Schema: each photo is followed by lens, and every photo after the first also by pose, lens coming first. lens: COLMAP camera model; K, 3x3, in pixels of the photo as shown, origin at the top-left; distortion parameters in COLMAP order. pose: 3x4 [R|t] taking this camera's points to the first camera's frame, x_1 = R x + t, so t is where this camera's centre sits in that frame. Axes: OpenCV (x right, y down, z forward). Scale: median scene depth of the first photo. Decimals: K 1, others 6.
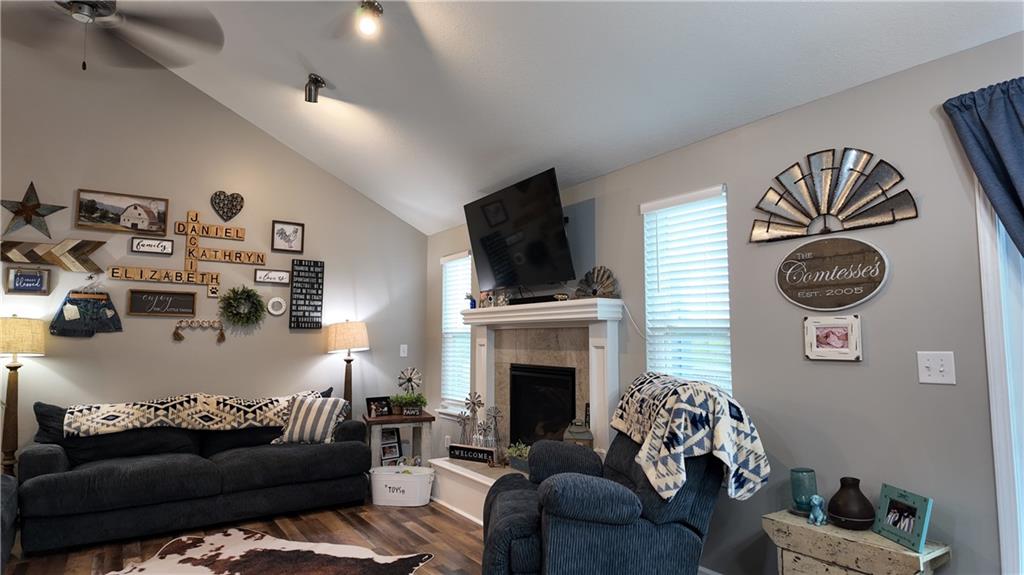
lens RADIAL K [[594.9, 0, 518.2], [0, 594.9, 282.3], [0, 0, 1]] dist [0.031444, -0.026179]
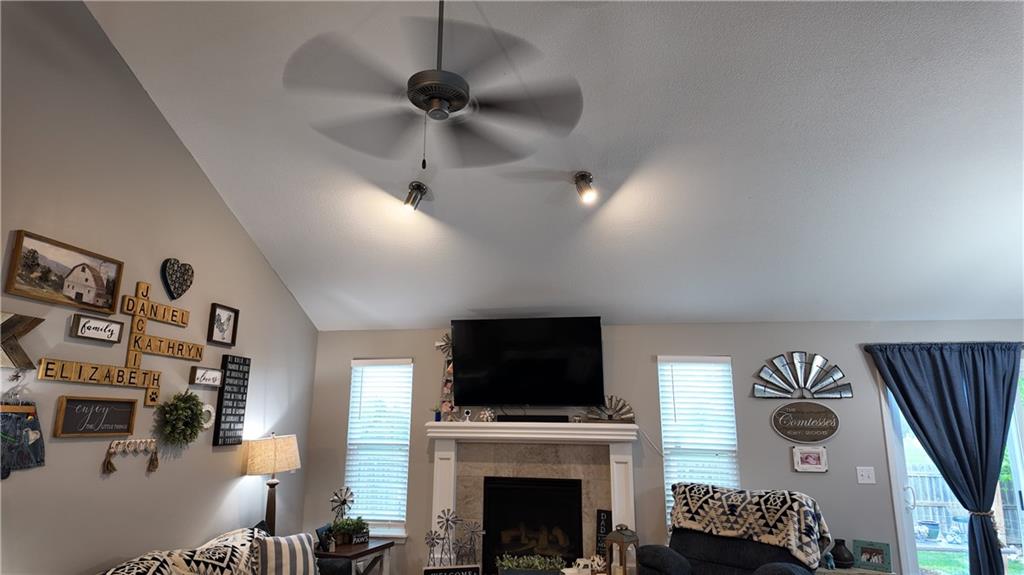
lens RADIAL K [[594.9, 0, 517.0], [0, 594.9, 285.8], [0, 0, 1]] dist [0.031444, -0.026179]
pose [[0.684951, 0.160743, 0.710636, -0.794477], [-0.076884, 0.985860, -0.148893, -0.046236], [-0.724521, 0.047348, 0.687625, 0.210646]]
